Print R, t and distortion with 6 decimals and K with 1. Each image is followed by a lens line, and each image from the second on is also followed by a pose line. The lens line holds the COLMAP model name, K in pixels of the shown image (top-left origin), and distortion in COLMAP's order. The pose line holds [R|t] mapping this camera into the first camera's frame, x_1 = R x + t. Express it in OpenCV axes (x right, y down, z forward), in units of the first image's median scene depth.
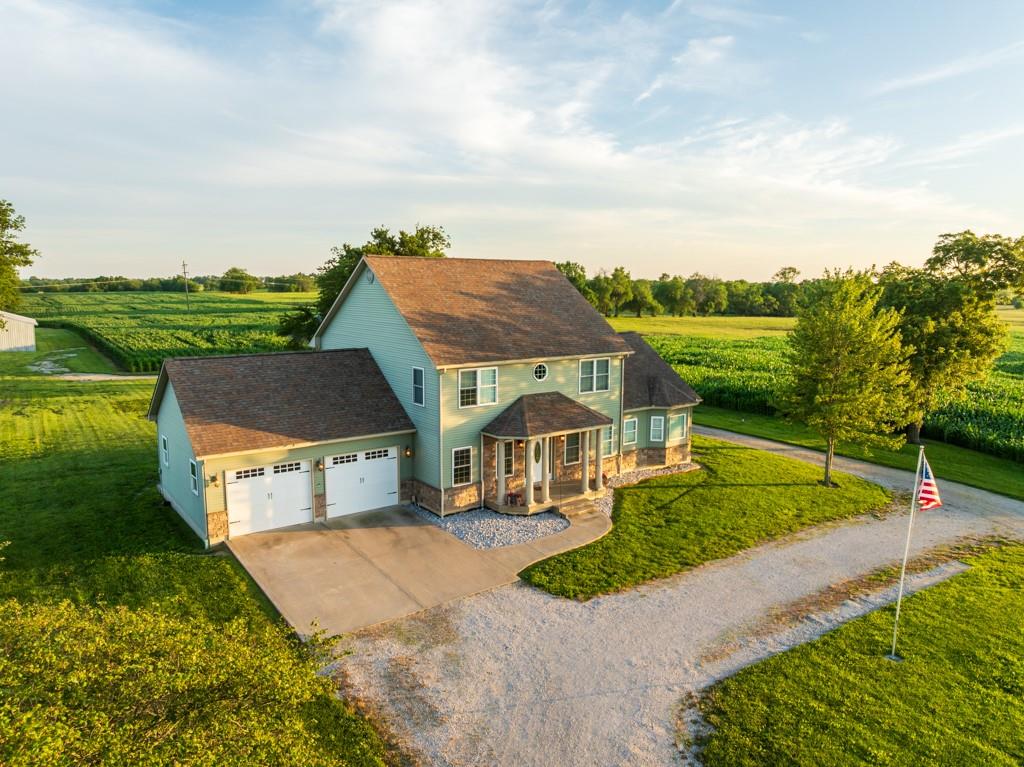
lens RADIAL K [[721.2, 0, 516.2], [0, 721.2, 381.6], [0, 0, 1]] dist [-0.031754, -0.008692]
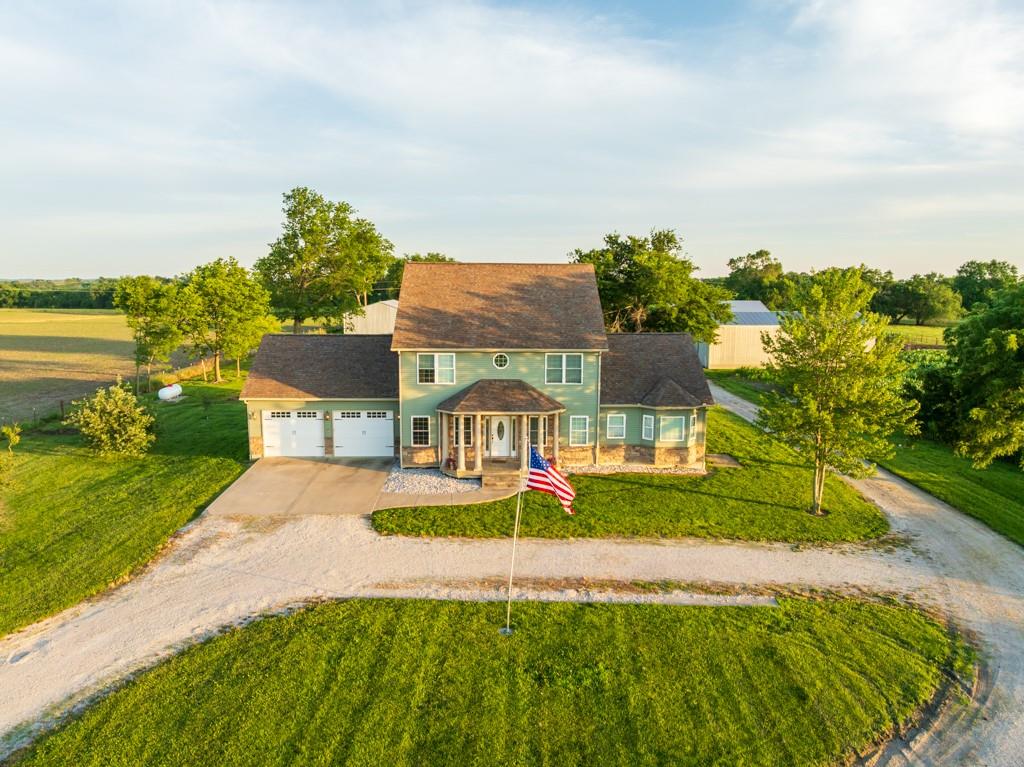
lens RADIAL K [[721.2, 0, 516.2], [0, 721.2, 381.6], [0, 0, 1]] dist [-0.031754, -0.008692]
pose [[0.816658, 0.078187, -0.571801, 0.760634], [-0.079562, 0.996573, 0.022637, -0.009126], [0.571611, 0.027007, 0.820080, 0.068628]]
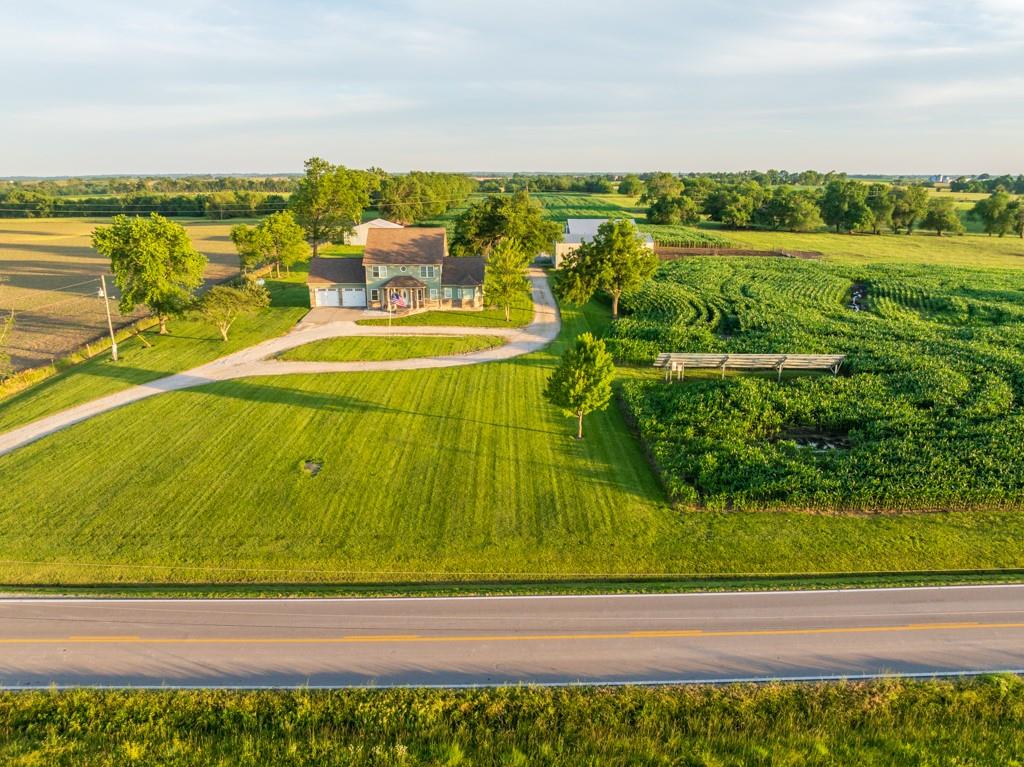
lens RADIAL K [[732.4, 0, 512.0], [0, 732.4, 383.5], [0, 0, 1]] dist [0.000964, -0.043605]
pose [[0.808362, 0.155574, -0.567757, 2.430170], [-0.073800, 0.983620, 0.164452, -0.086825], [0.584042, -0.091036, 0.806603, -1.411190]]
